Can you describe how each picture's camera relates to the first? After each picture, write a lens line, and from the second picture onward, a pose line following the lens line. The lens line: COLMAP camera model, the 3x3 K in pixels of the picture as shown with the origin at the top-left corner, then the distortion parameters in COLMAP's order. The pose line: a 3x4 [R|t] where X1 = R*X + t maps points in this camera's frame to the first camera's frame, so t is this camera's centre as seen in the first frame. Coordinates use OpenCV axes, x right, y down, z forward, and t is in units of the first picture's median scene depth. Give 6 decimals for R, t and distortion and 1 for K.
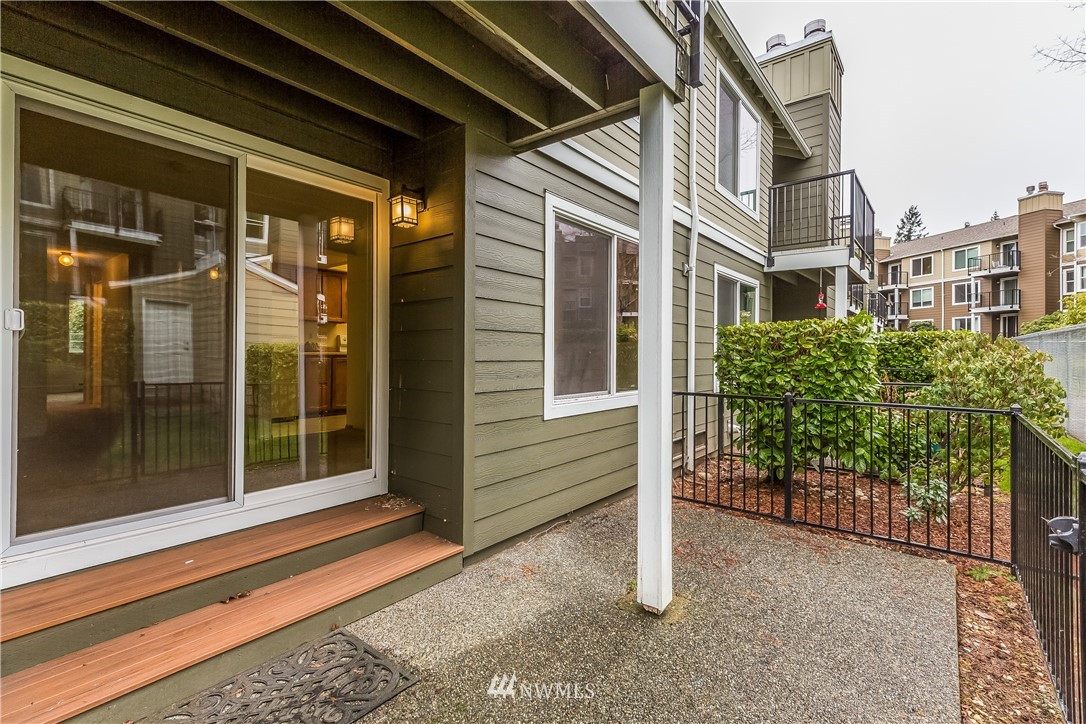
lens RADIAL K [[492.0, 0, 541.7], [0, 492.0, 355.0], [0, 0, 1]] dist [0.029921, -0.002924]
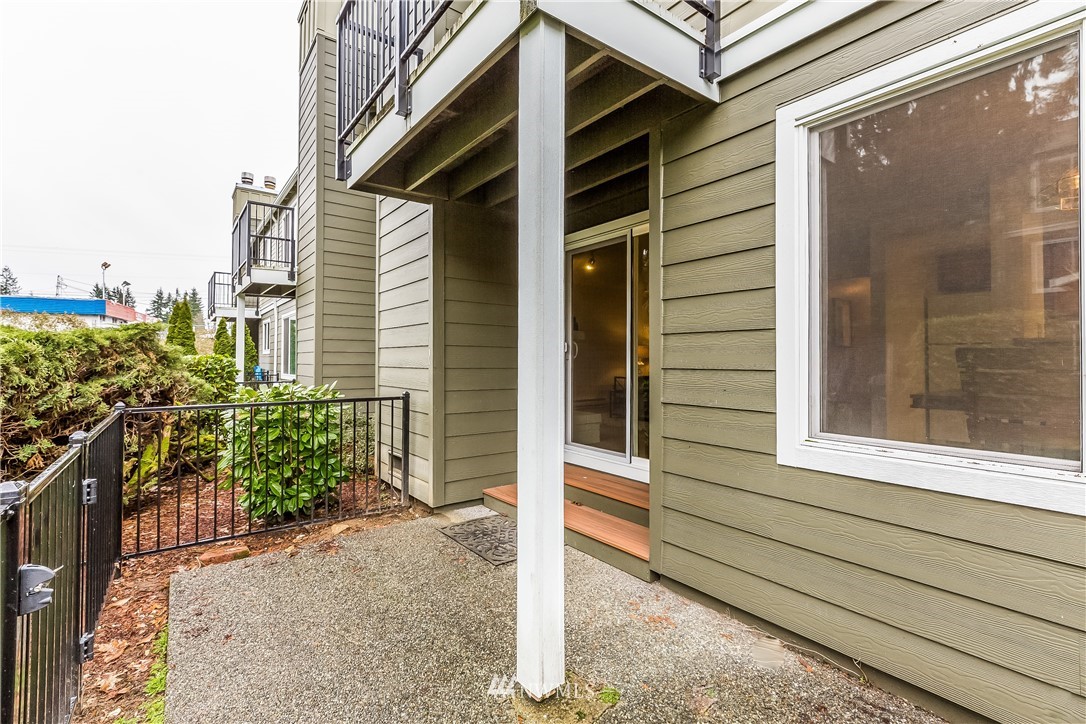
lens RADIAL K [[492.0, 0, 541.0], [0, 492.0, 361.1], [0, 0, 1]] dist [0.029921, -0.002924]
pose [[-0.252747, -0.005735, -0.967516, 0.842476], [-0.001669, 0.999984, -0.005492, 0.001552], [0.967531, 0.000227, -0.252752, 1.028810]]
